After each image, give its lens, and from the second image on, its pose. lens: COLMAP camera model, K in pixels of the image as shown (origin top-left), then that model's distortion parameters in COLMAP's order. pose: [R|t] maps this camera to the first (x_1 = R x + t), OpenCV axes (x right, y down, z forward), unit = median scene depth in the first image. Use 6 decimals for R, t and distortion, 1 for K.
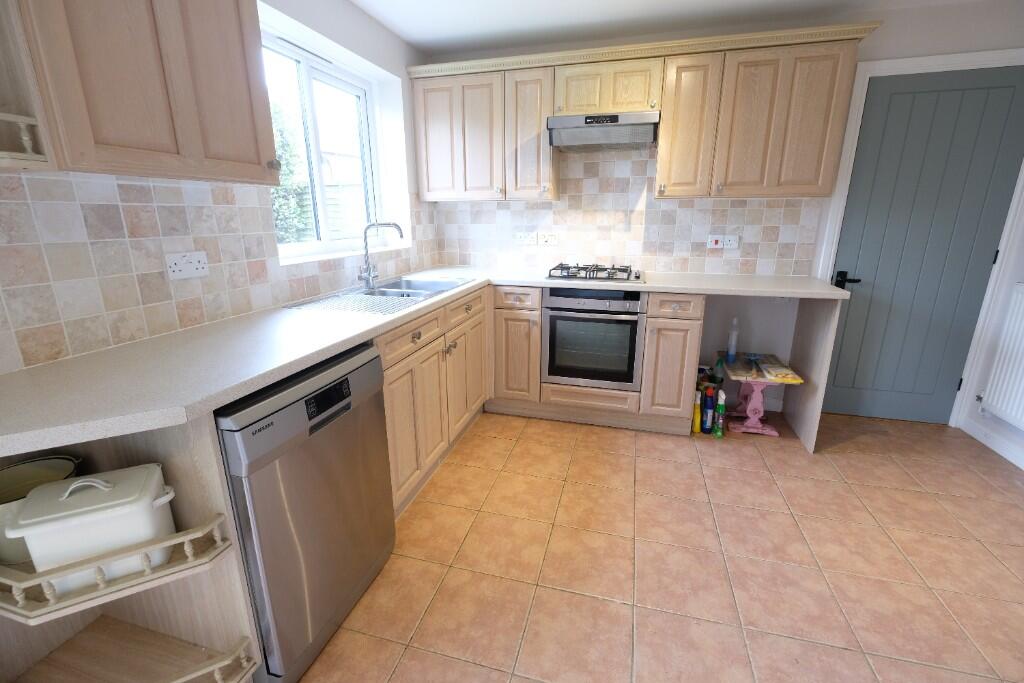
lens RADIAL K [[443.3, 0, 512.1], [0, 443.3, 334.6], [0, 0, 1]] dist [-0.004346, -0.000076]
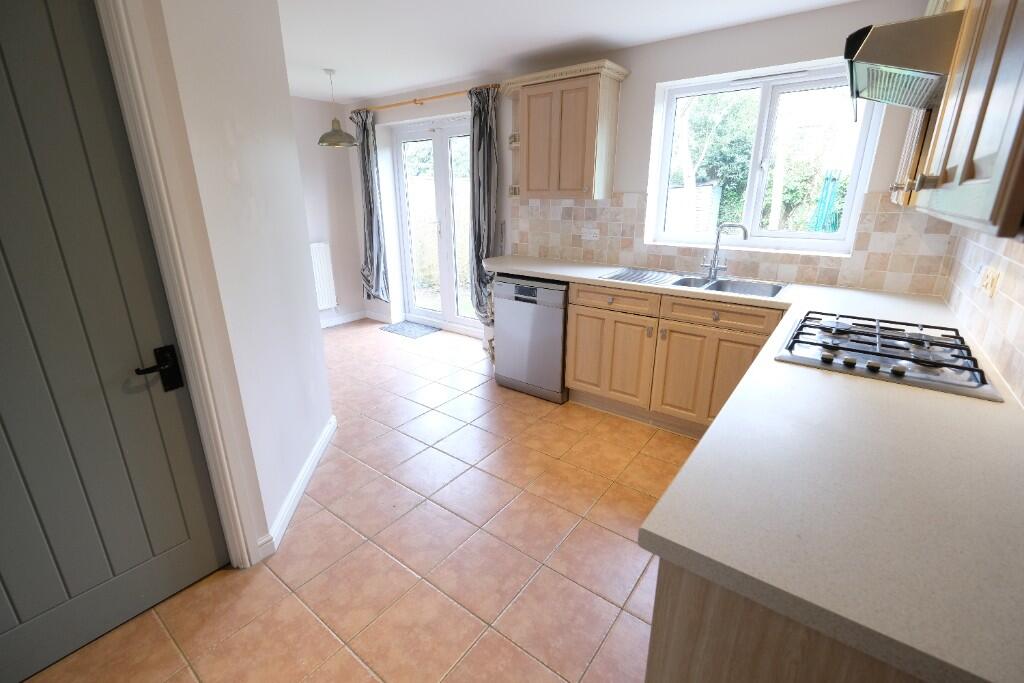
lens RADIAL K [[443.3, 0, 513.3], [0, 443.3, 334.9], [0, 0, 1]] dist [-0.004346, -0.000076]
pose [[-0.363678, 0.287810, -0.885948, 0.924854], [-0.239128, 0.890357, 0.387404, -0.287618], [0.900309, 0.352745, -0.254979, 0.841784]]
